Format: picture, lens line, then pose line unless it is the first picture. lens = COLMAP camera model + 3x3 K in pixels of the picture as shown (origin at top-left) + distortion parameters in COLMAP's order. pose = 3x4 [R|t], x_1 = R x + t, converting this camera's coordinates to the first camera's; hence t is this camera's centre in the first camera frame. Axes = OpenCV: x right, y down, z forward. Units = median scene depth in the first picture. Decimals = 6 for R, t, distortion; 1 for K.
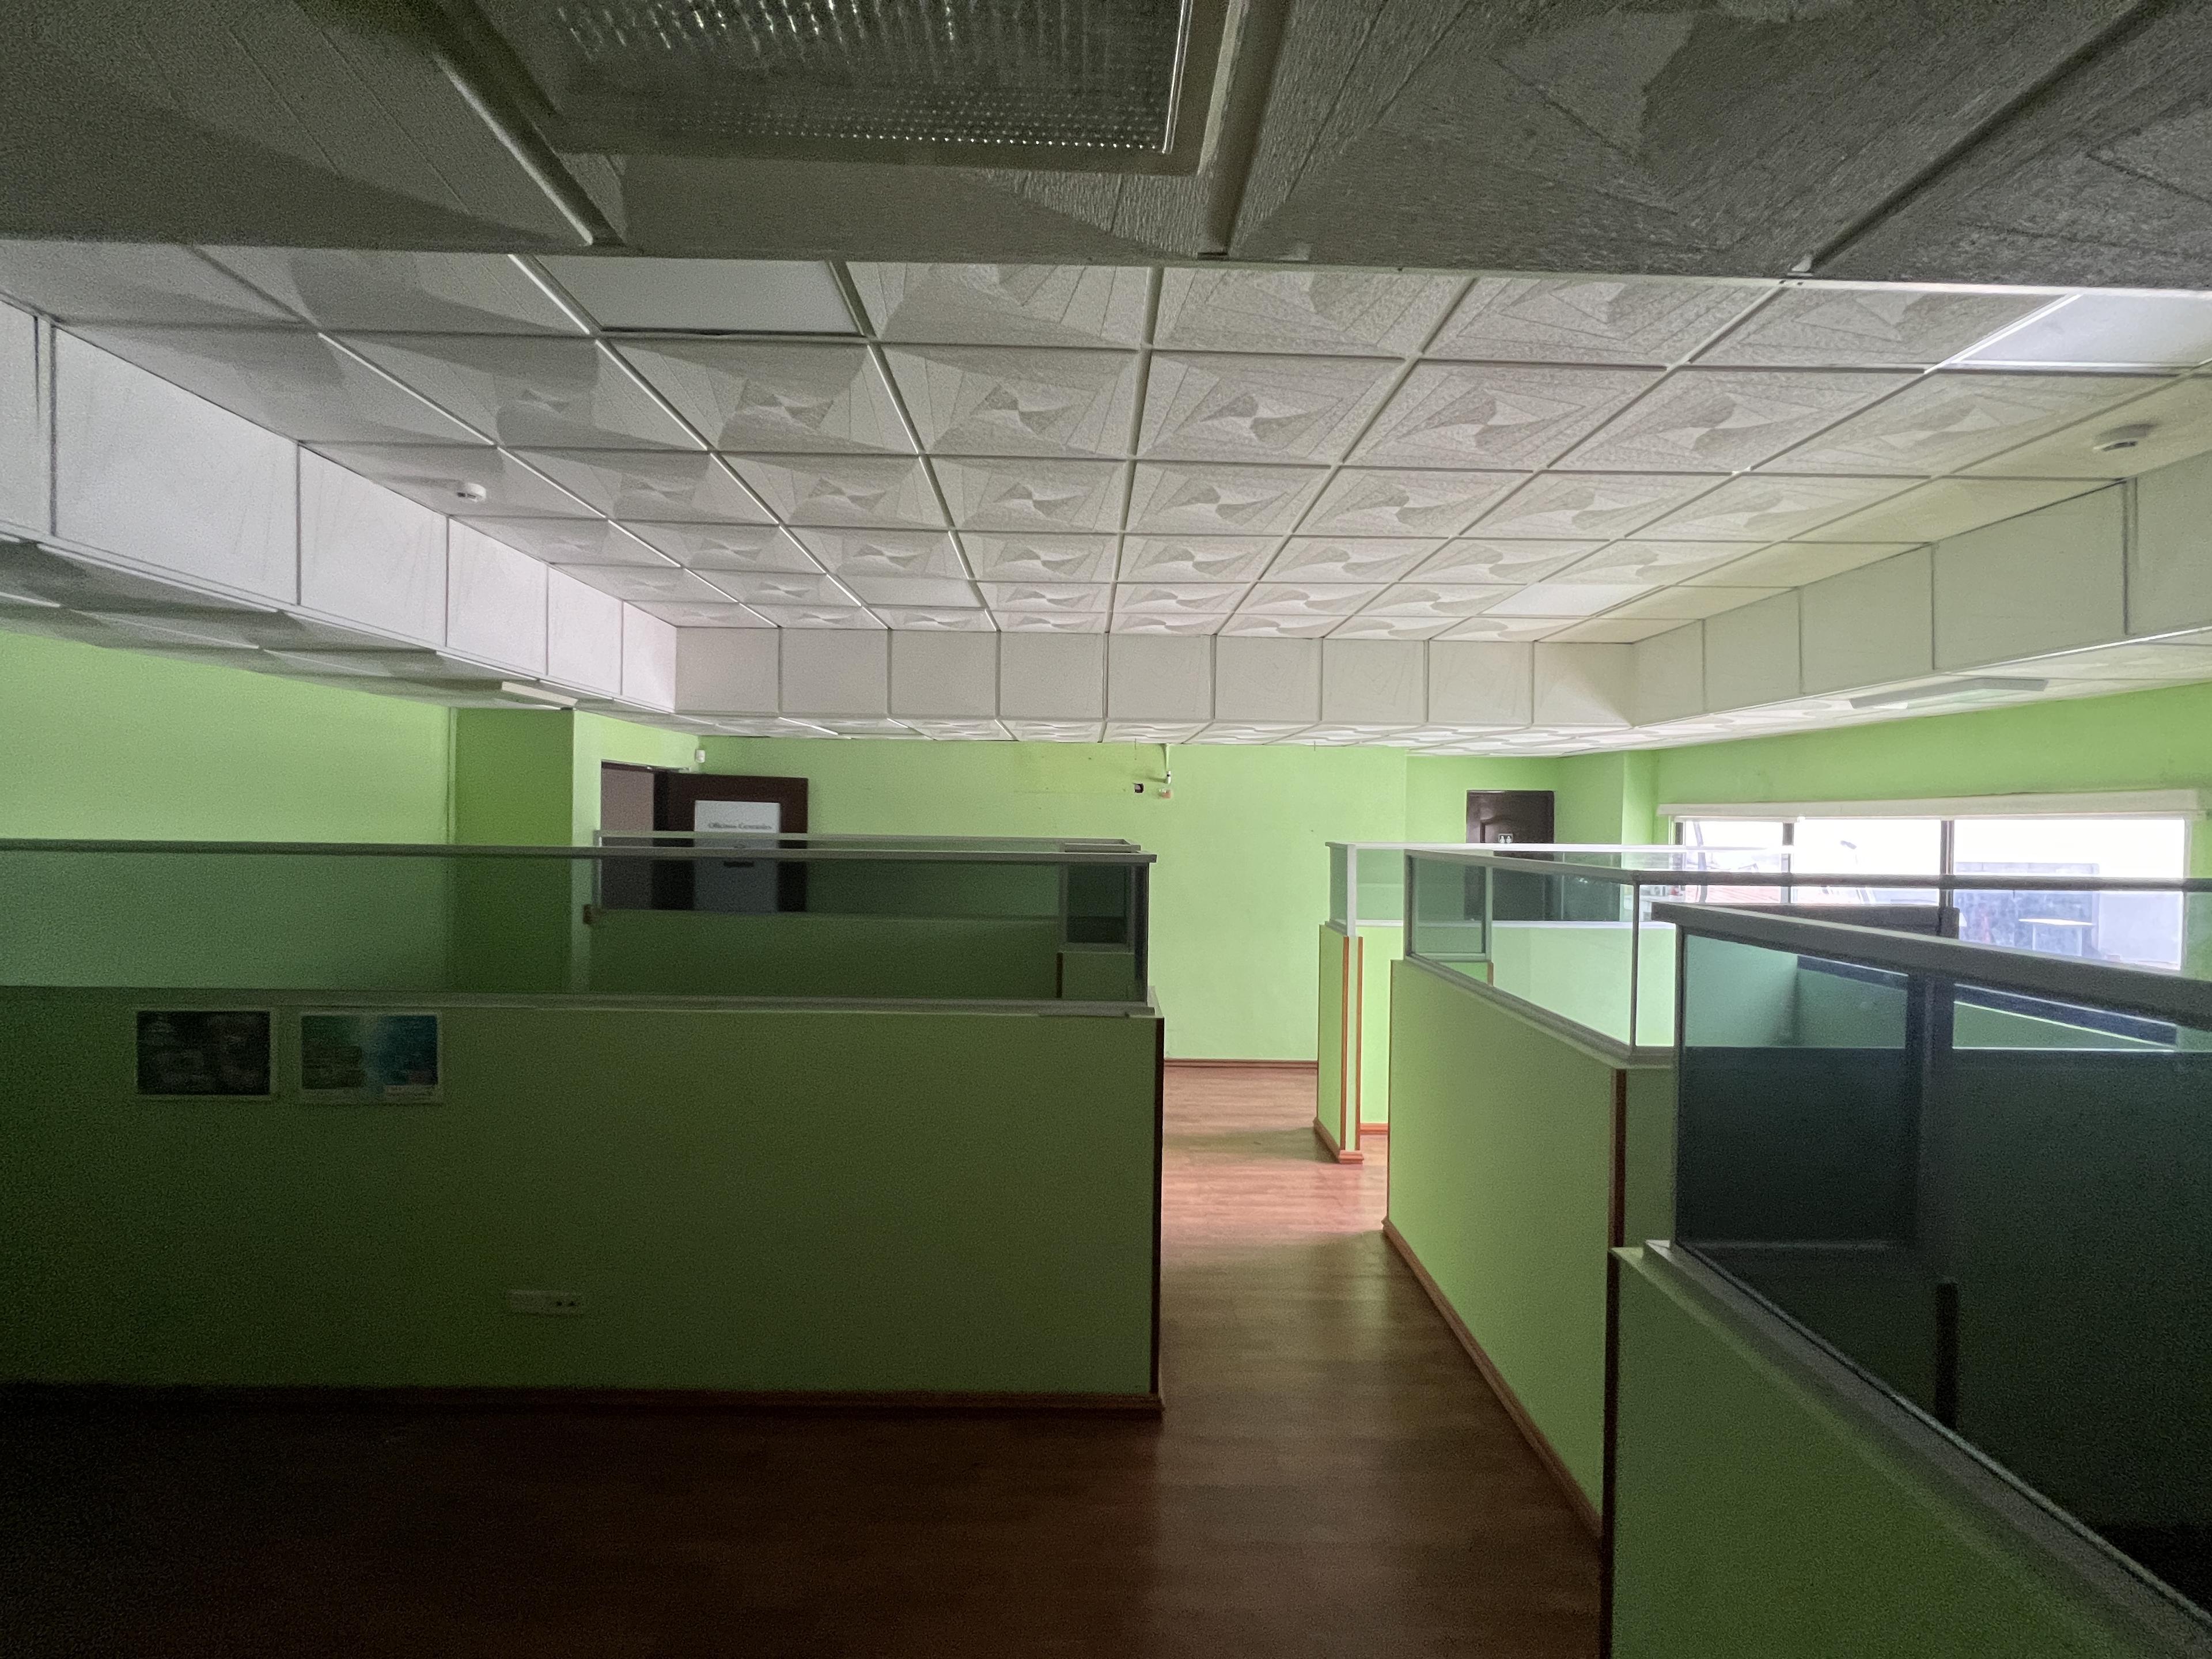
lens RADIAL K [[883.7, 0, 1105.4], [0, 883.7, 819.0], [0, 0, 1]] dist [-0.015470, 0.001250]
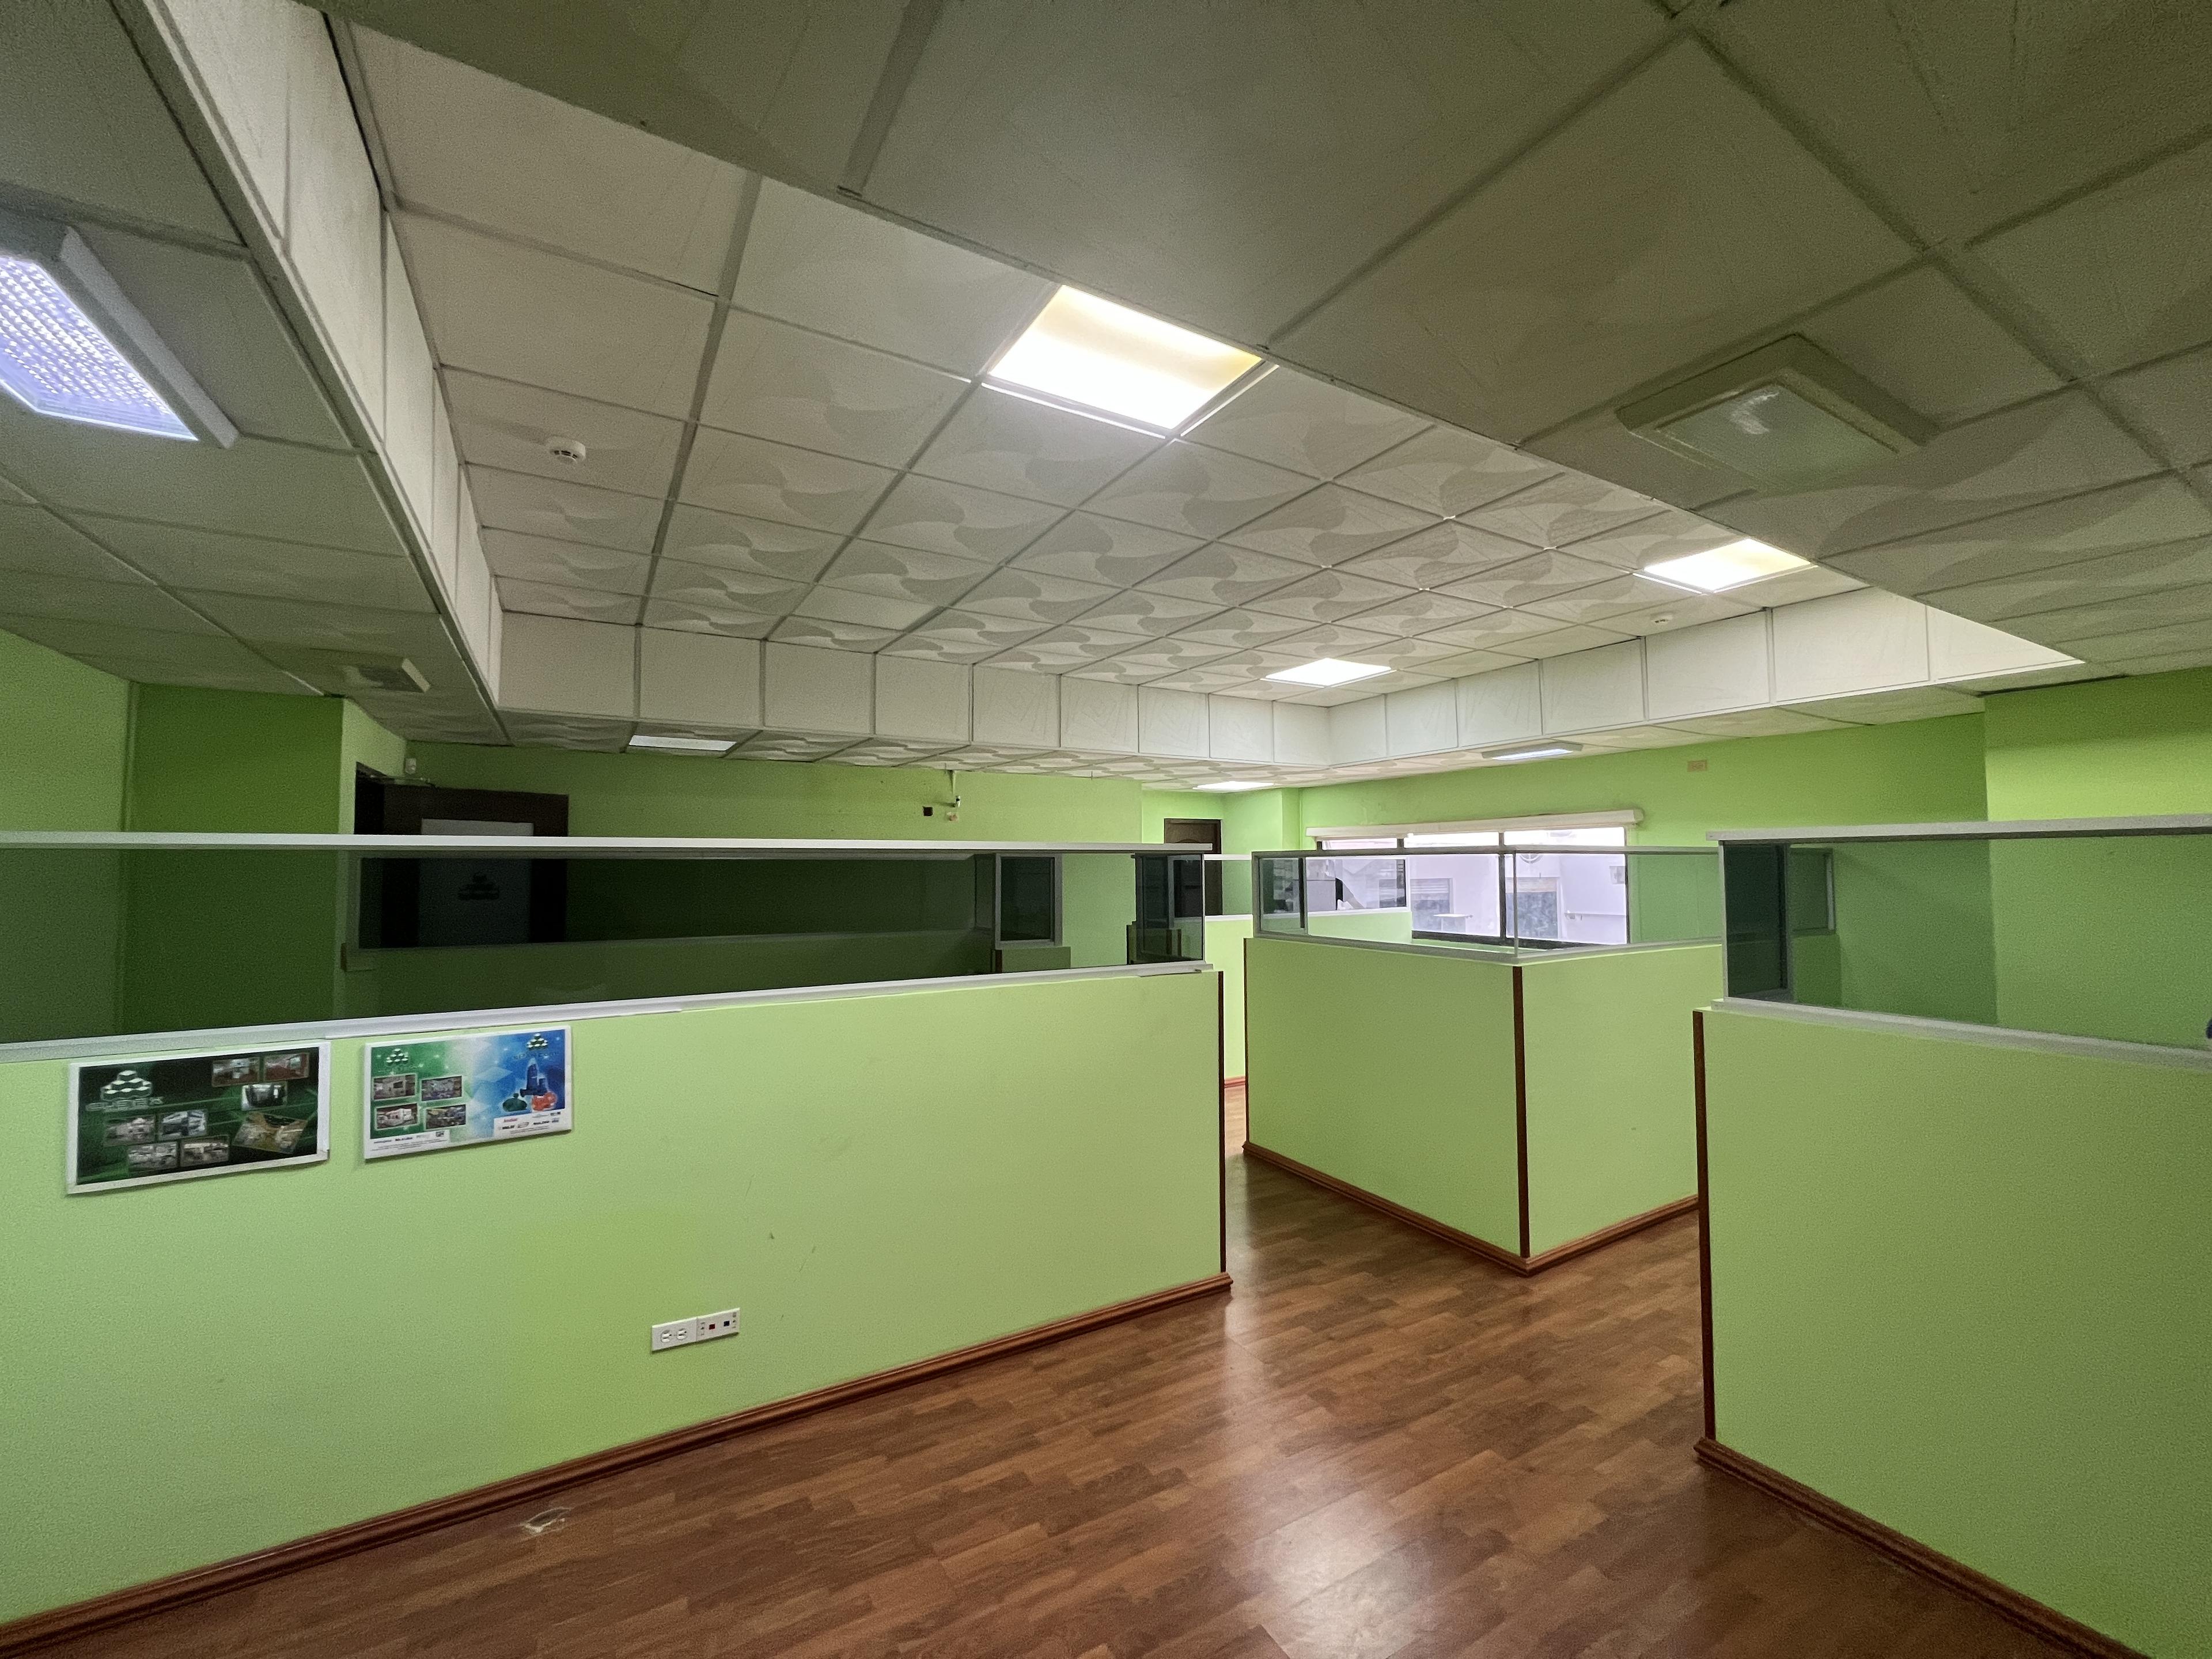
lens RADIAL K [[883.7, 0, 1100.1], [0, 883.7, 816.4], [0, 0, 1]] dist [-0.015470, 0.001250]
pose [[0.874387, 0.009128, 0.485143, -0.724667], [0.016154, 0.998721, -0.047906, 0.060708], [-0.484960, 0.049725, 0.873121, -0.048085]]
